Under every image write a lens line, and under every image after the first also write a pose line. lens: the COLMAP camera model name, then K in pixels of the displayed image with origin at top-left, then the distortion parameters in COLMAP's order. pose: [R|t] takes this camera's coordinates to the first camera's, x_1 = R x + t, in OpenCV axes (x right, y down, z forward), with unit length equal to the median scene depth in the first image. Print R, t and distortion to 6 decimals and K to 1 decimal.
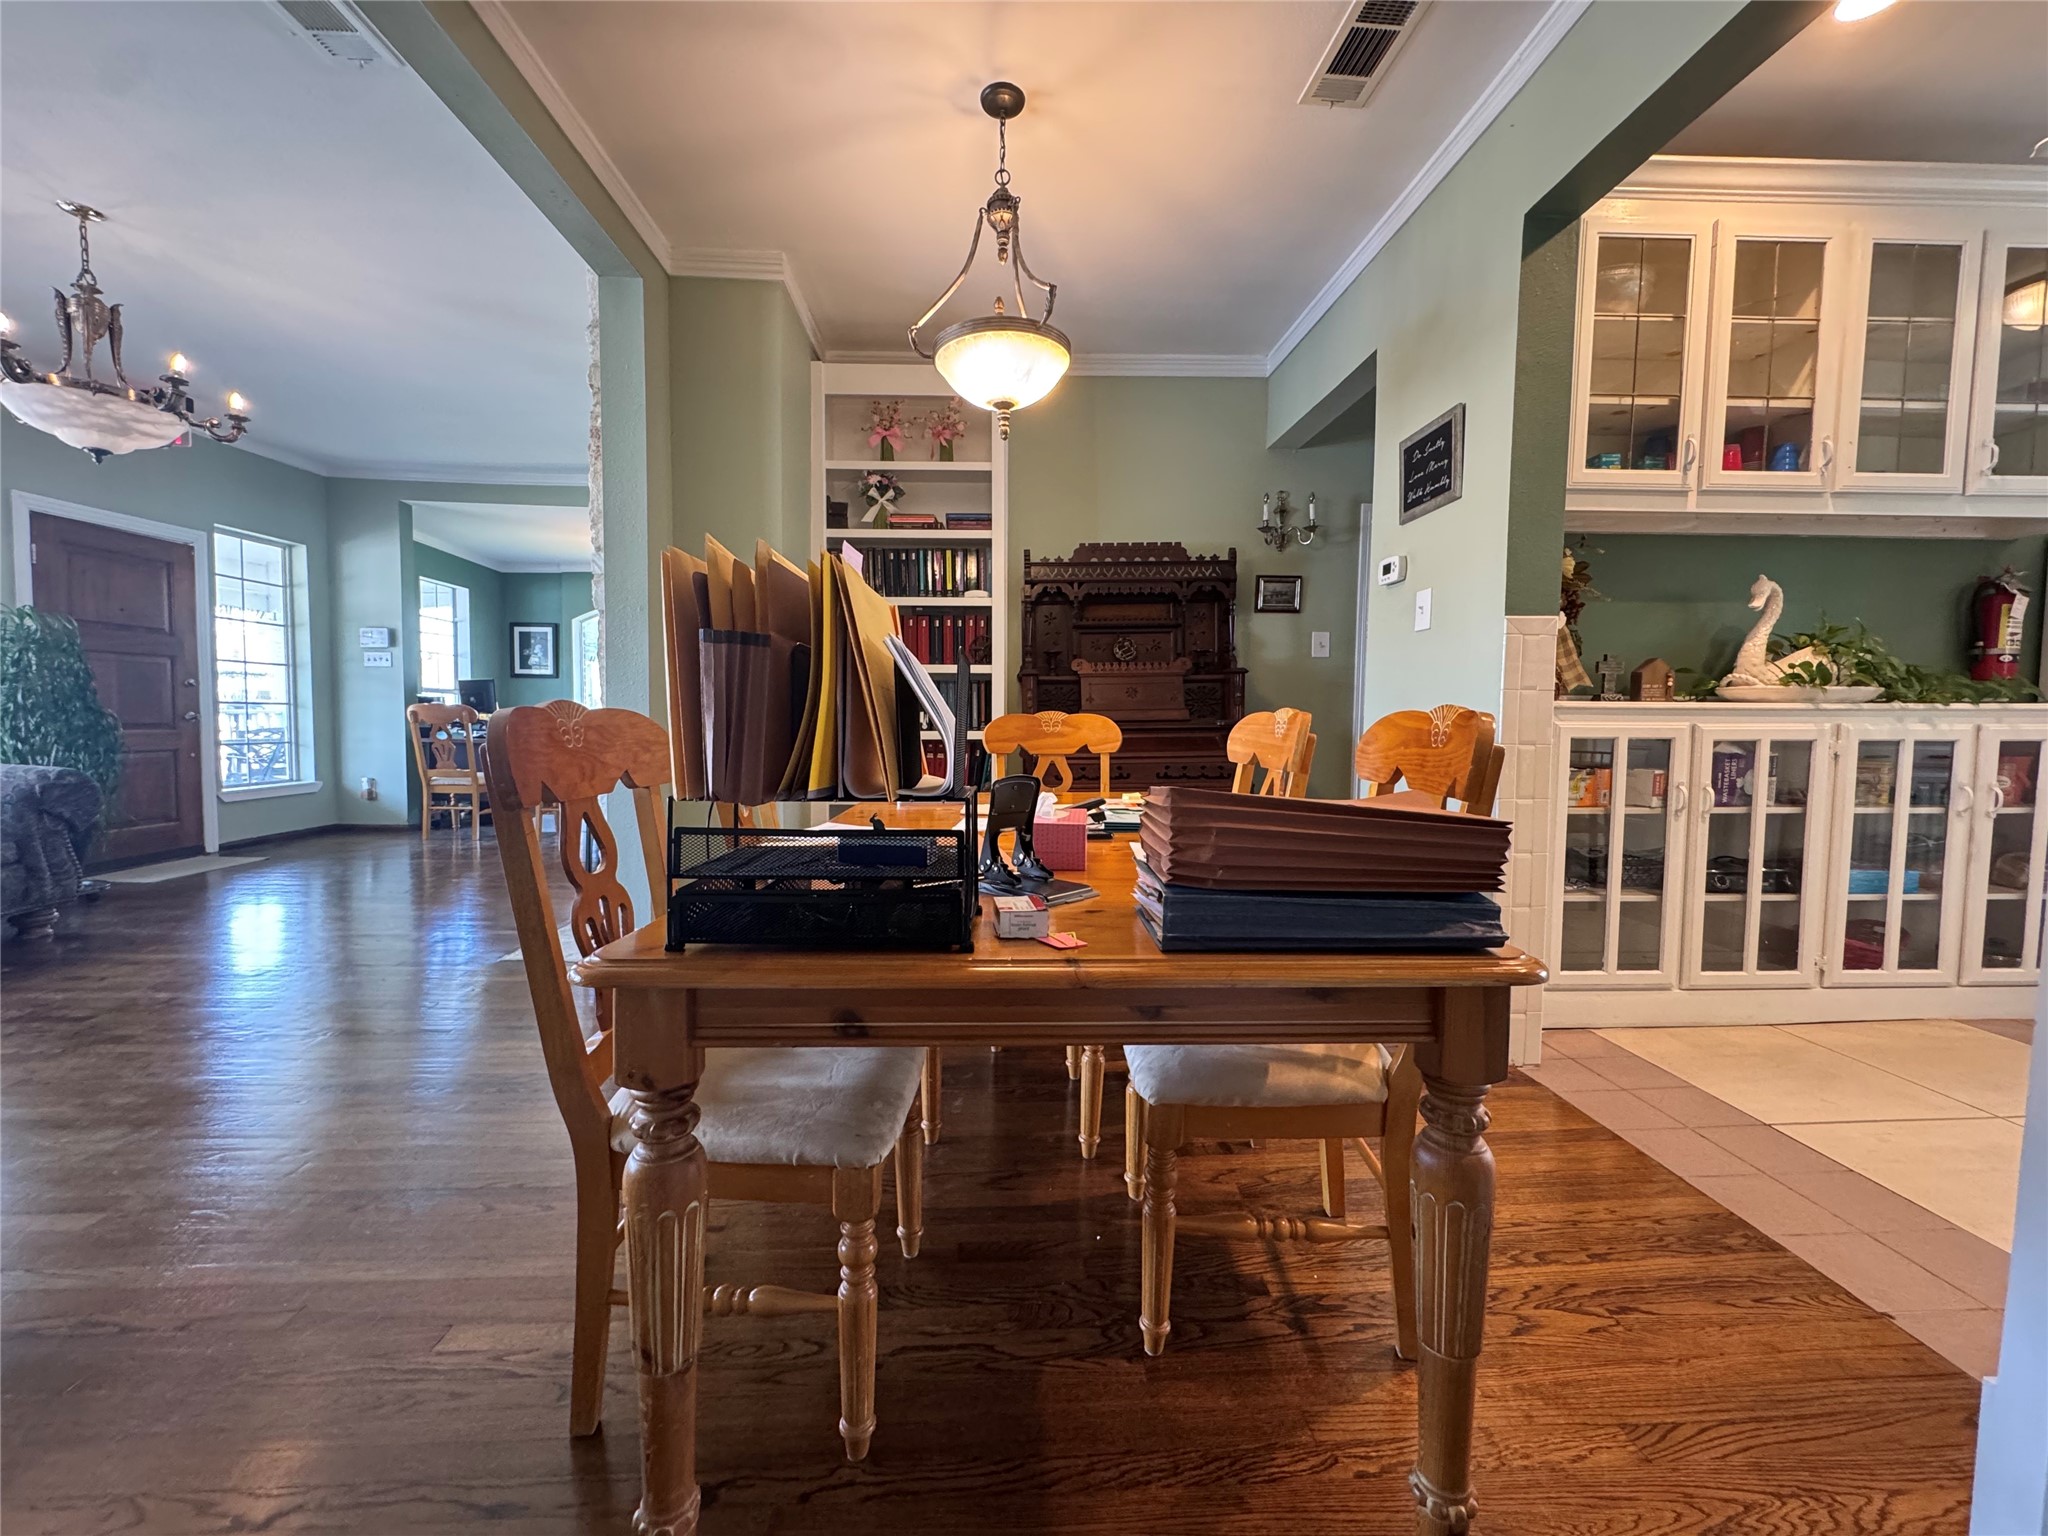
lens RADIAL K [[814.8, 0, 1011.8], [0, 814.8, 769.6], [0, 0, 1]] dist [-0.010210, 0.003953]
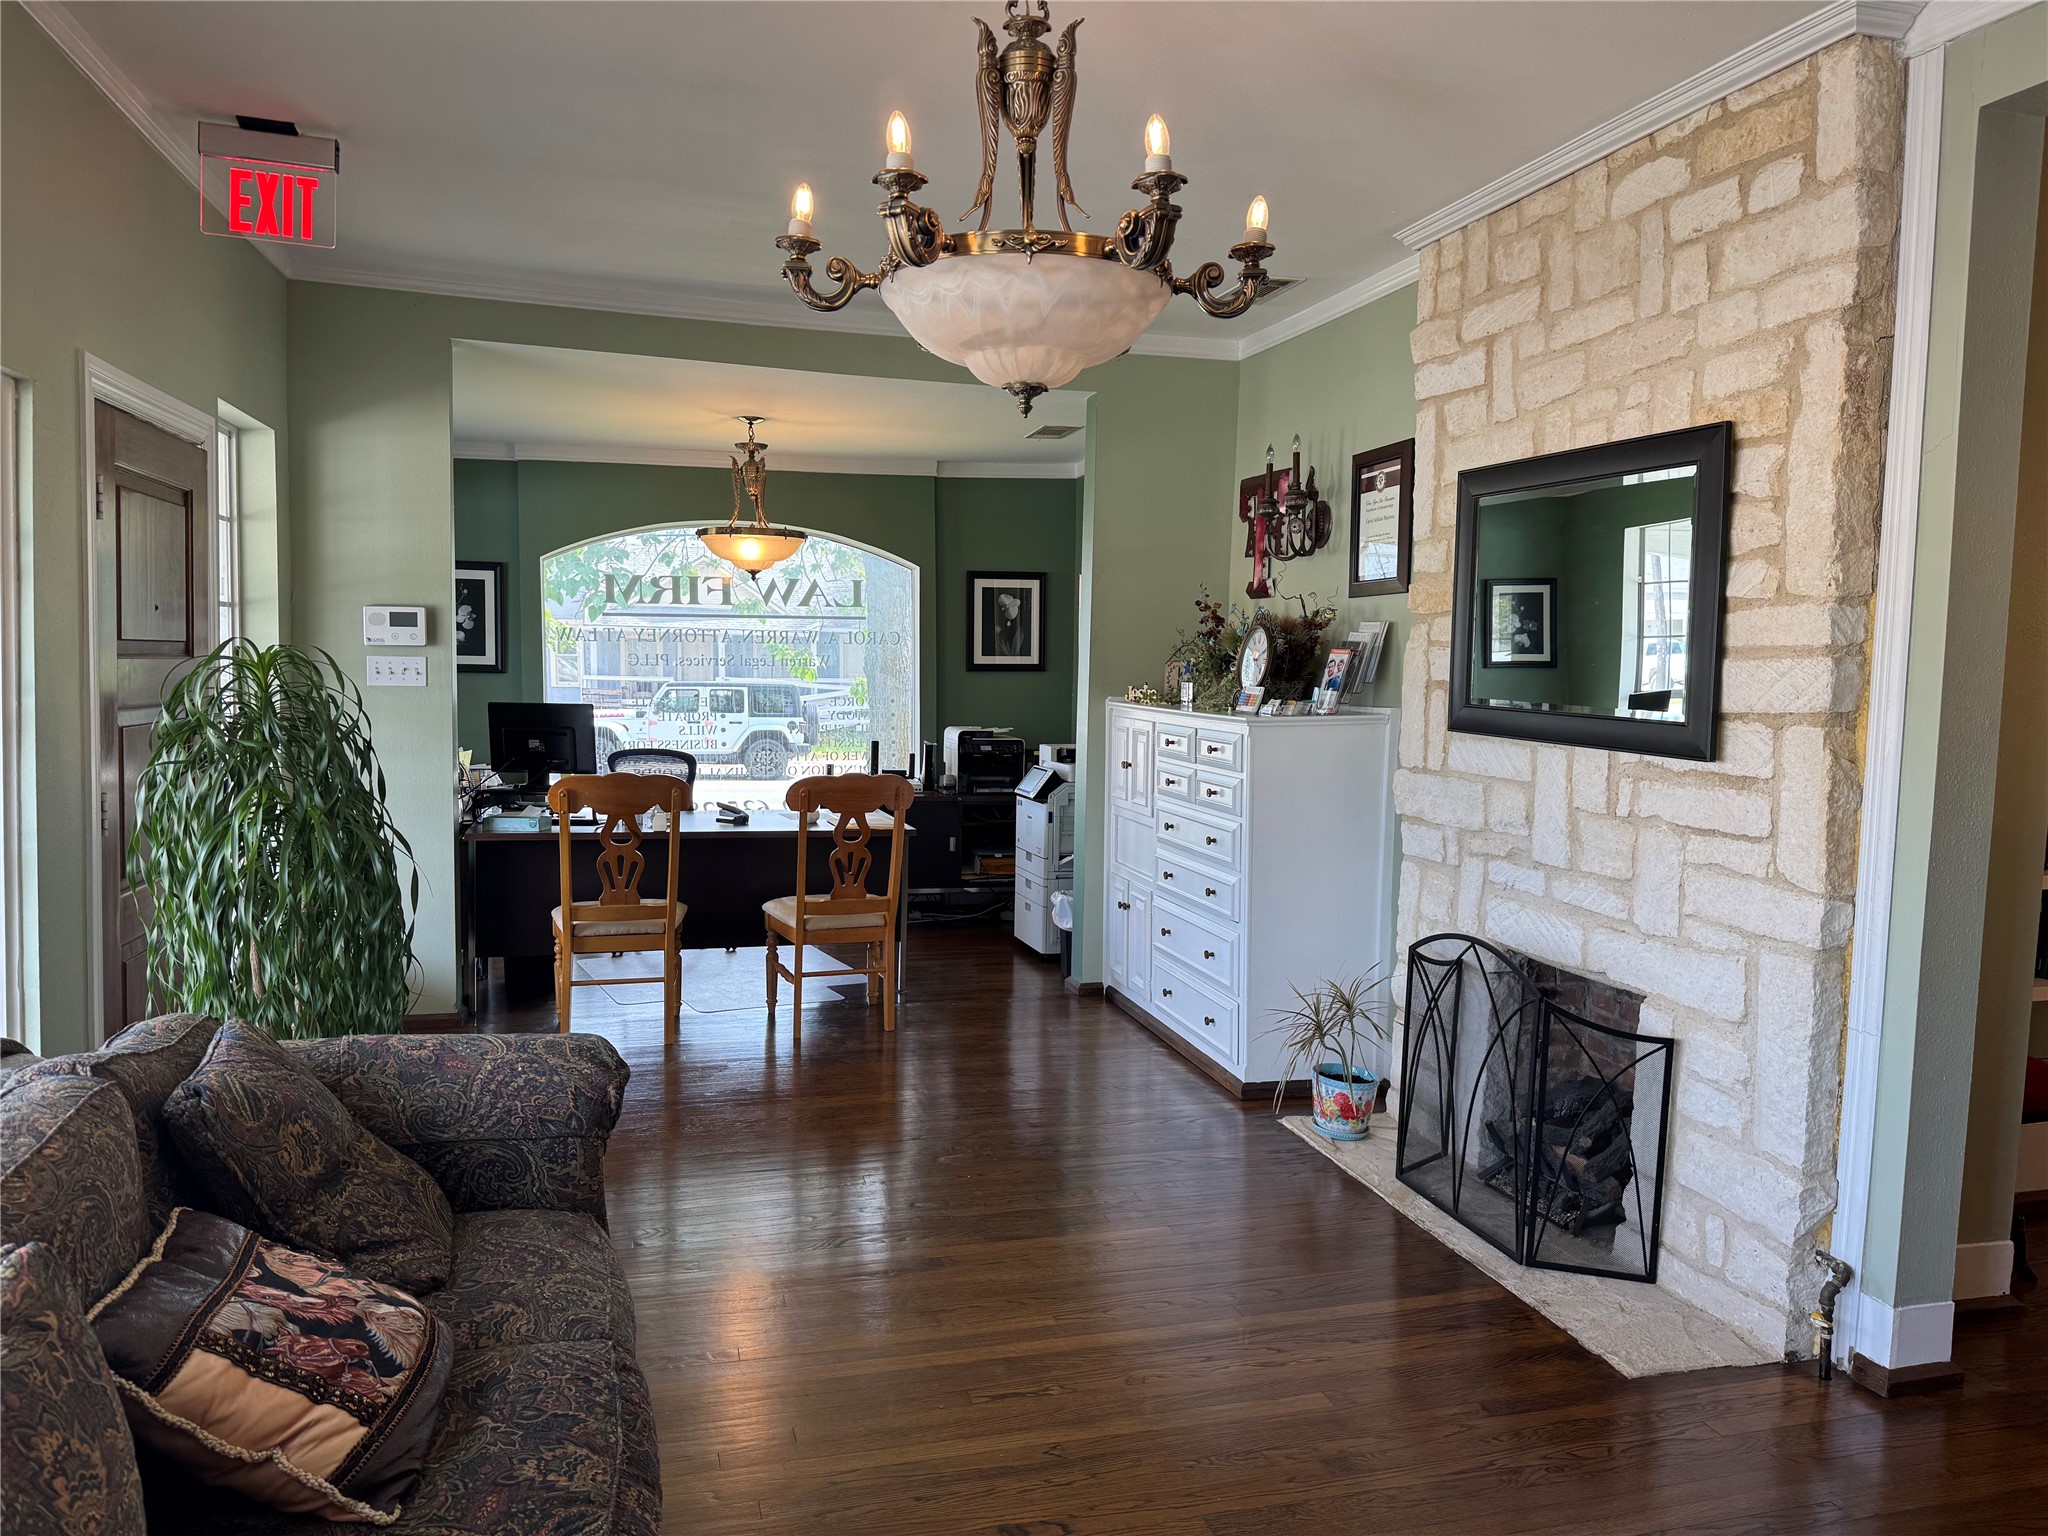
lens RADIAL K [[1431.7, 0, 1028.2], [0, 1431.7, 757.5], [0, 0, 1]] dist [0.032299, -0.013196]
pose [[0.972971, -0.015508, 0.230408, -0.740465], [0.014084, 0.999870, 0.007826, -0.104781], [-0.230499, -0.004370, 0.973063, 0.118688]]
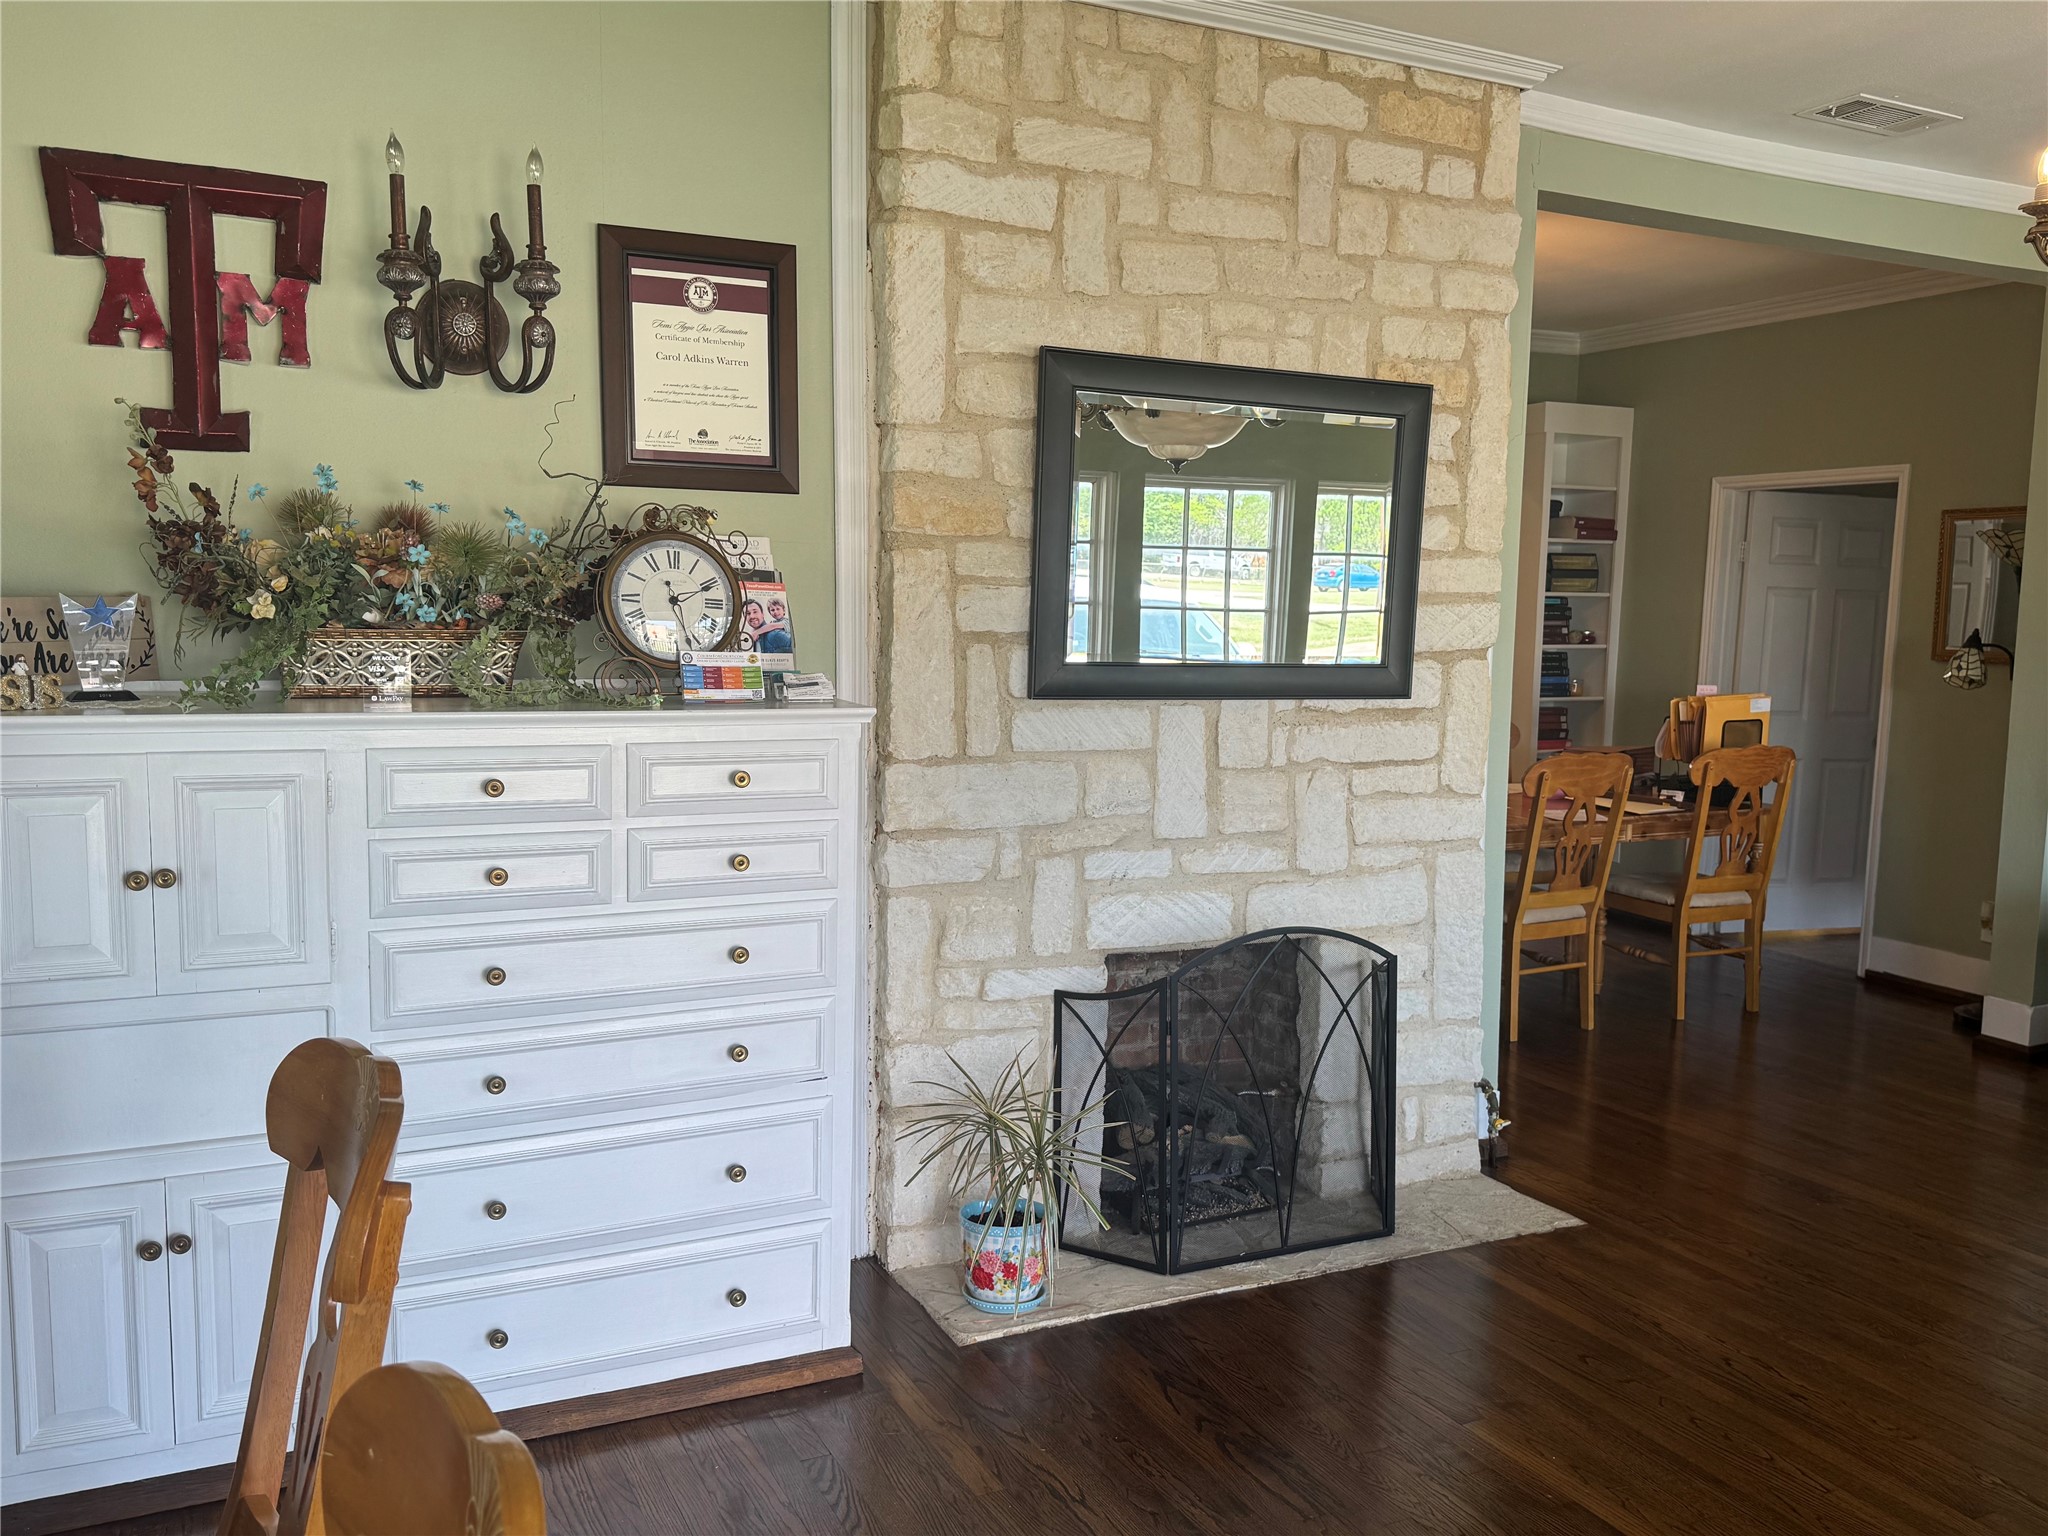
lens RADIAL K [[1625.5, 0, 1024.9], [0, 1625.5, 774.8], [0, 0, 1]] dist [0.048540, -0.026593]
pose [[-0.389523, -0.120038, 0.913161, -0.945194], [0.040864, 0.988242, 0.147339, -0.178389], [-0.920110, 0.094707, -0.380038, 1.111635]]
